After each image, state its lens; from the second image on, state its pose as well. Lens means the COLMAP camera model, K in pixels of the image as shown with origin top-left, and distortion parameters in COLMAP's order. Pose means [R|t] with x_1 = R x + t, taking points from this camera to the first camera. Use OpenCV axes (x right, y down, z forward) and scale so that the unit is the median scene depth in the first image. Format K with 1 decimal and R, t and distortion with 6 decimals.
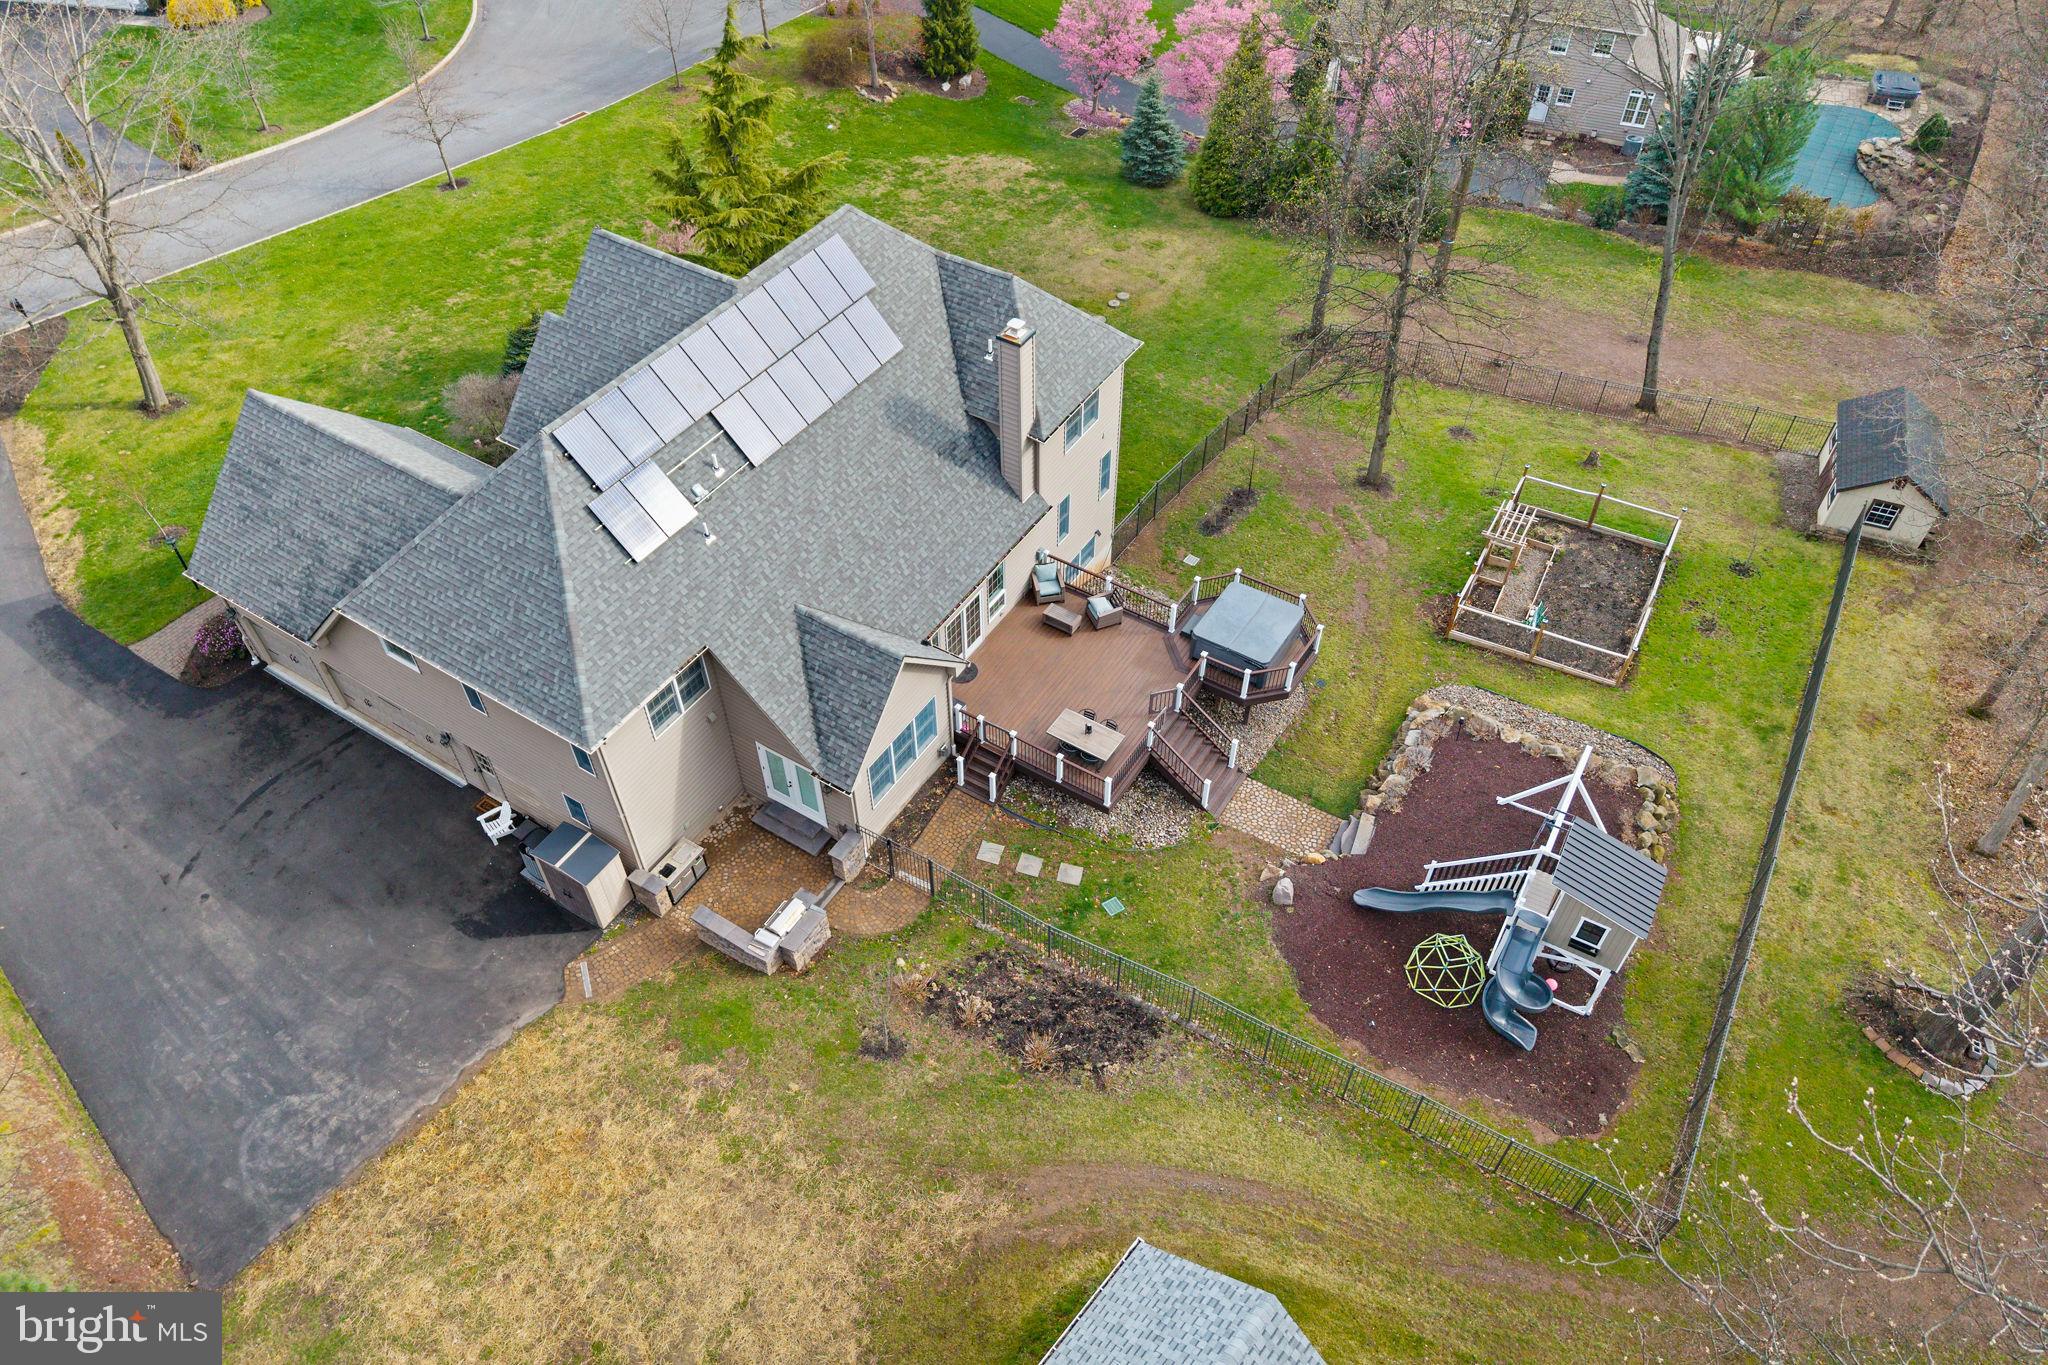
lens RADIAL K [[1376.6, 0, 1009.5], [0, 1376.6, 681.8], [0, 0, 1]] dist [0.029686, -0.036981]
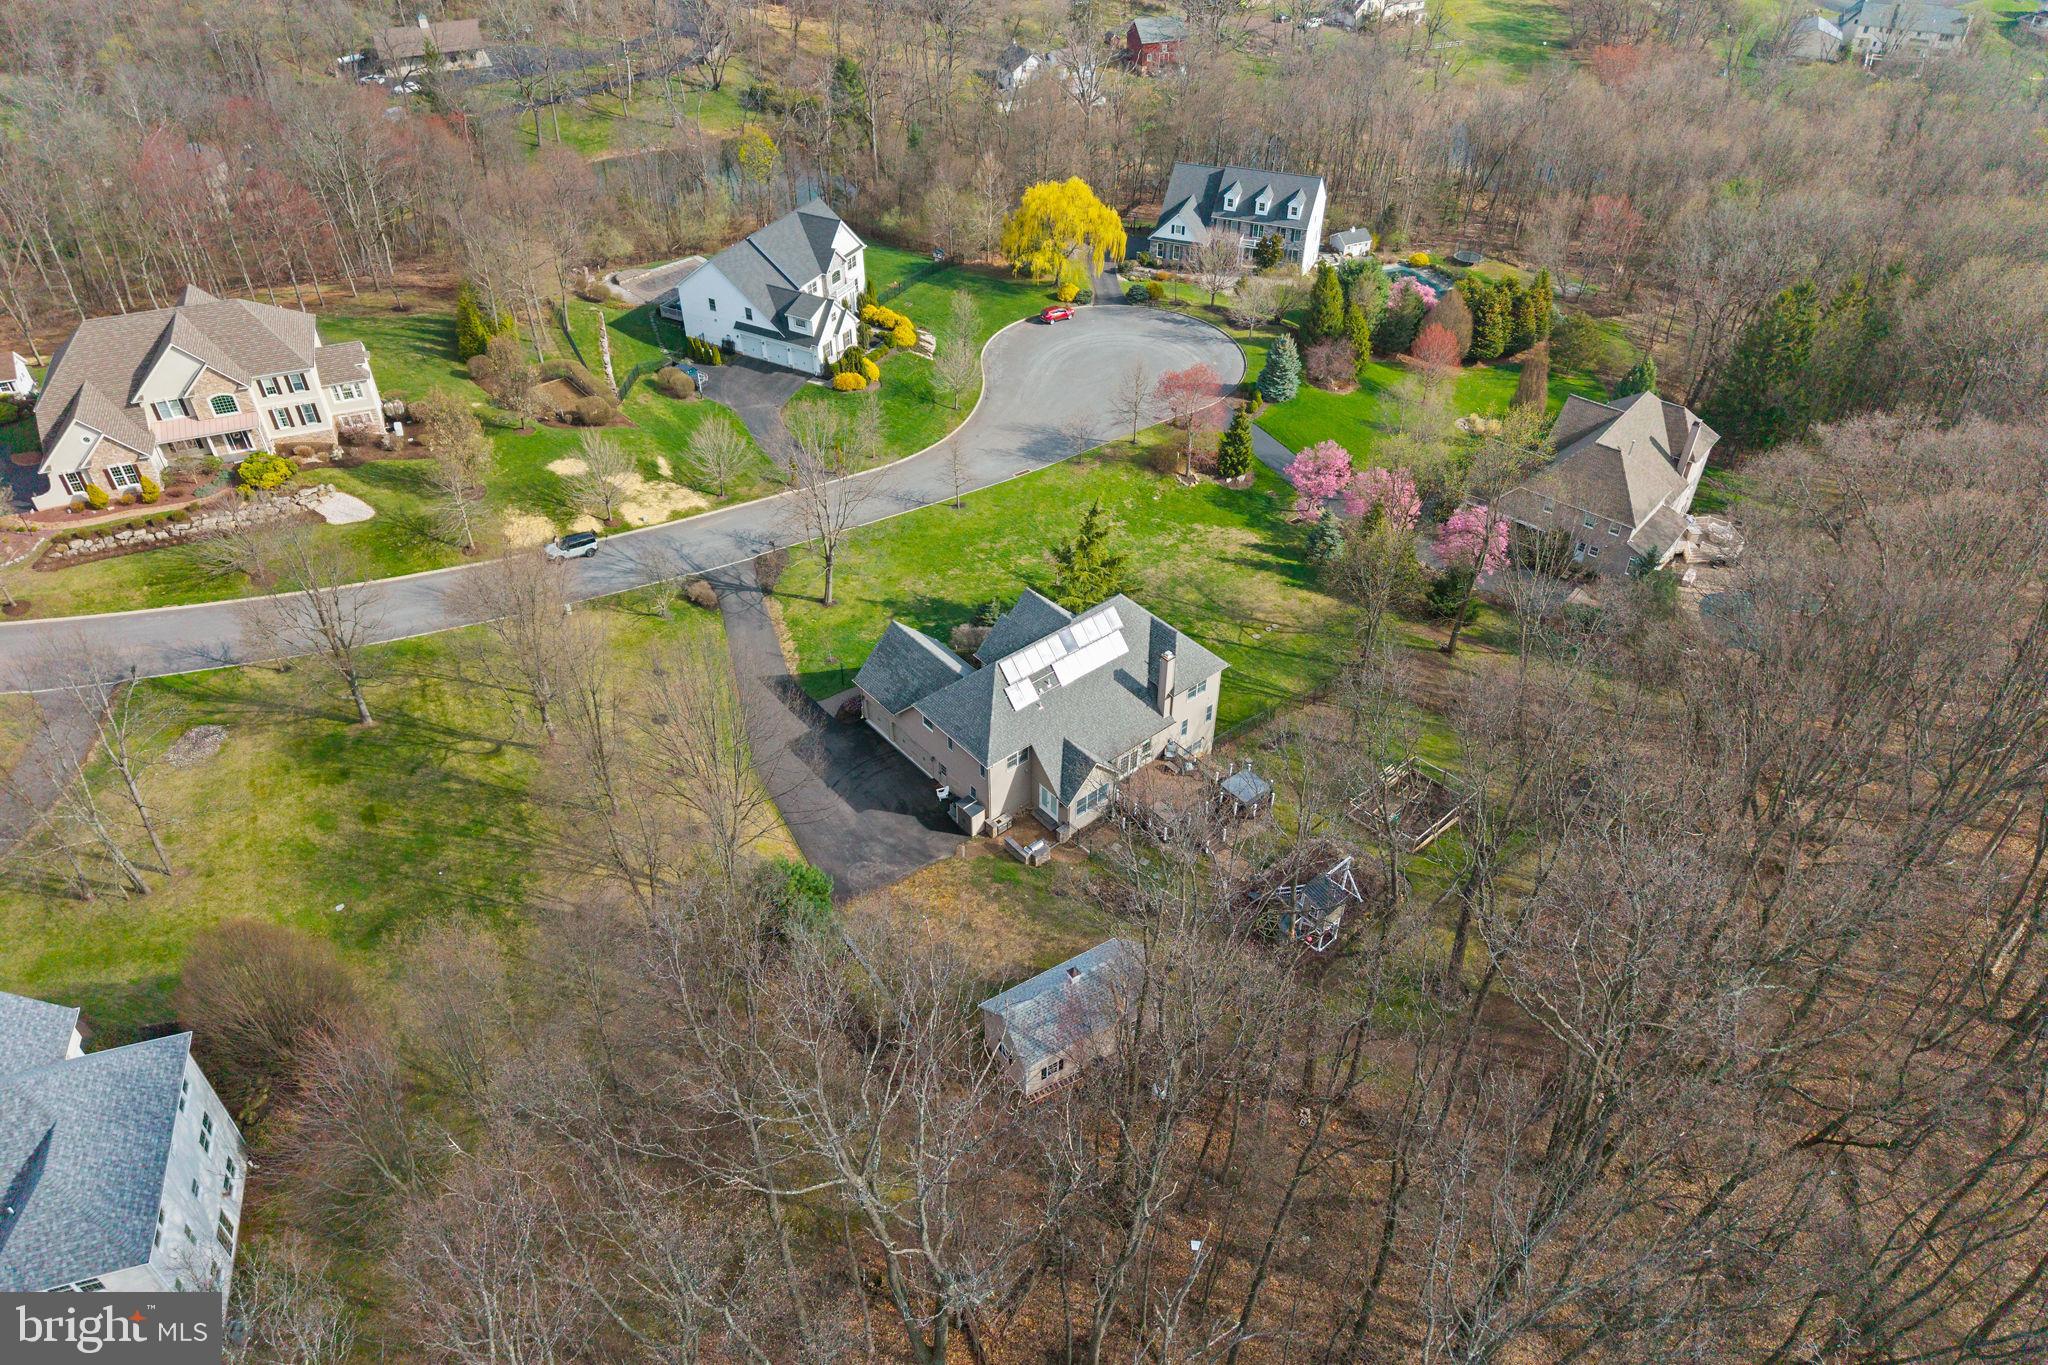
lens RADIAL K [[1376.6, 0, 1029.1], [0, 1376.6, 683.2], [0, 0, 1]] dist [0.029686, -0.036981]
pose [[0.954601, 0.200449, -0.220359, 0.321523], [-0.227698, 0.967956, -0.105897, 0.130917], [0.192071, 0.151265, 0.969653, -1.512499]]
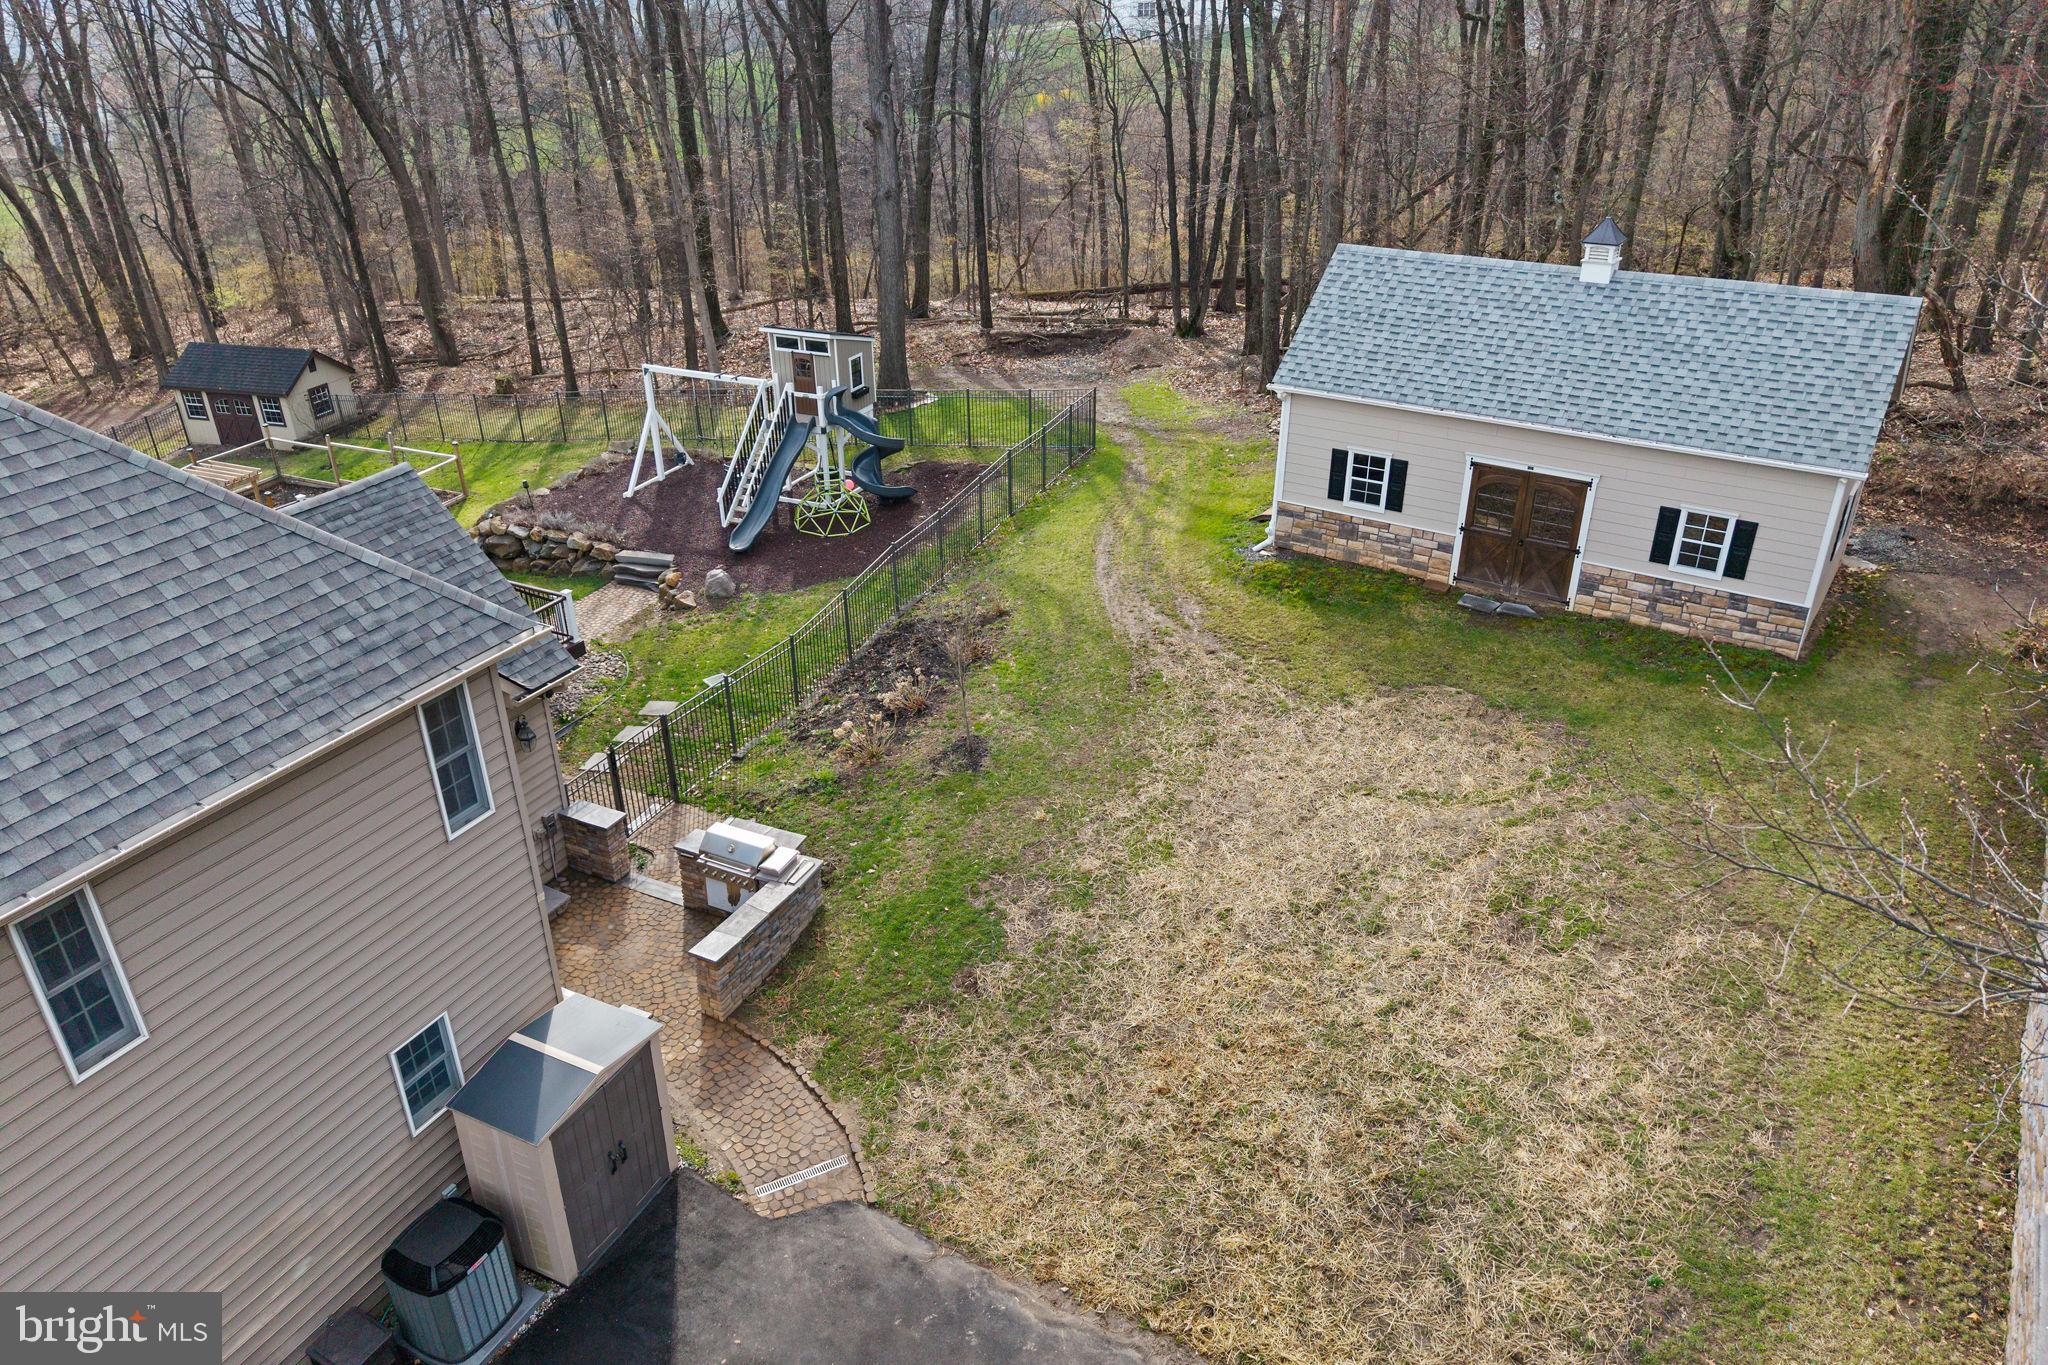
lens RADIAL K [[1376.6, 0, 1023.8], [0, 1376.6, 663.4], [0, 0, 1]] dist [0.029686, -0.036981]
pose [[-0.100292, -0.438273, 0.893229, -0.559585], [0.739645, 0.567626, 0.361560, 0.008989], [-0.665482, 0.696934, 0.267238, 0.617961]]
